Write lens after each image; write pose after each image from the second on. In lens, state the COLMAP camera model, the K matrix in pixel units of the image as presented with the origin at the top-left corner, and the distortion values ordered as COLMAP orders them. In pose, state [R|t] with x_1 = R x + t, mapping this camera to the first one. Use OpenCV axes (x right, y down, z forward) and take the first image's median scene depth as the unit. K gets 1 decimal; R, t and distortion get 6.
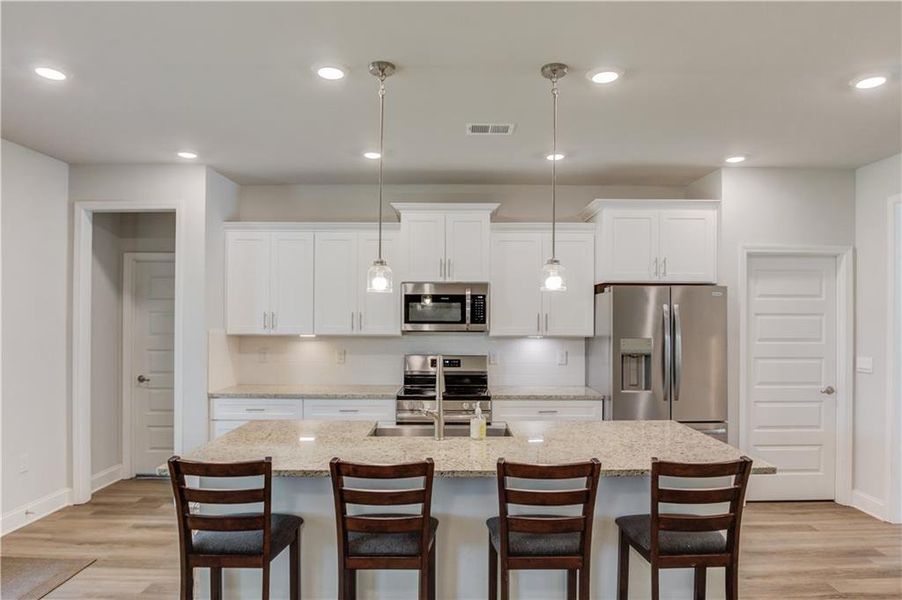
lens RADIAL K [[576.4, 0, 450.6], [0, 576.4, 318.4], [0, 0, 1]] dist [-0.032262, 0.001738]
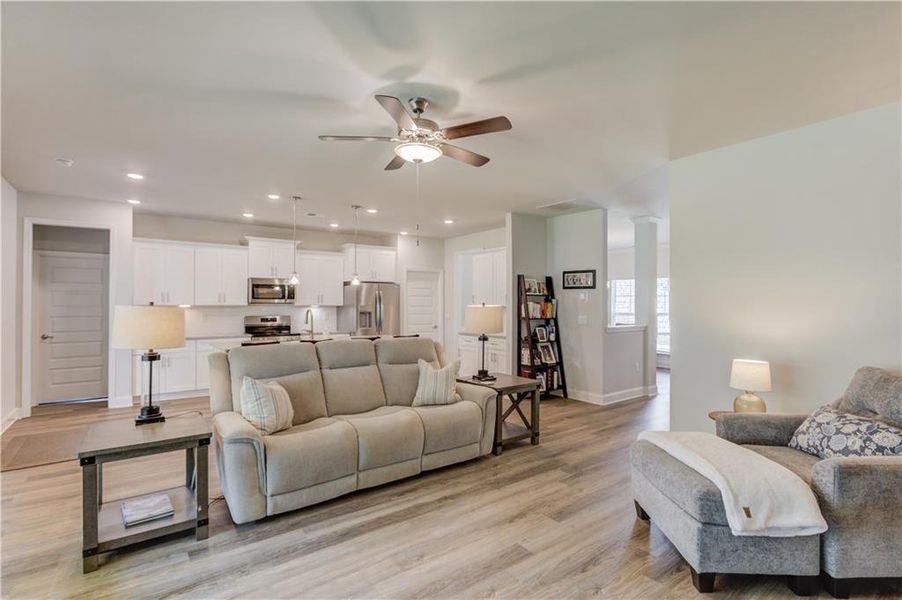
lens RADIAL K [[433.6, 0, 451.3], [0, 433.6, 302.7], [0, 0, 1]] dist [-0.018298, 0.012535]
pose [[0.804720, -0.000460, 0.593654, -0.405662], [0.002538, 0.999993, -0.002665, 0.027032], [-0.593649, 0.003651, 0.804716, -0.570423]]
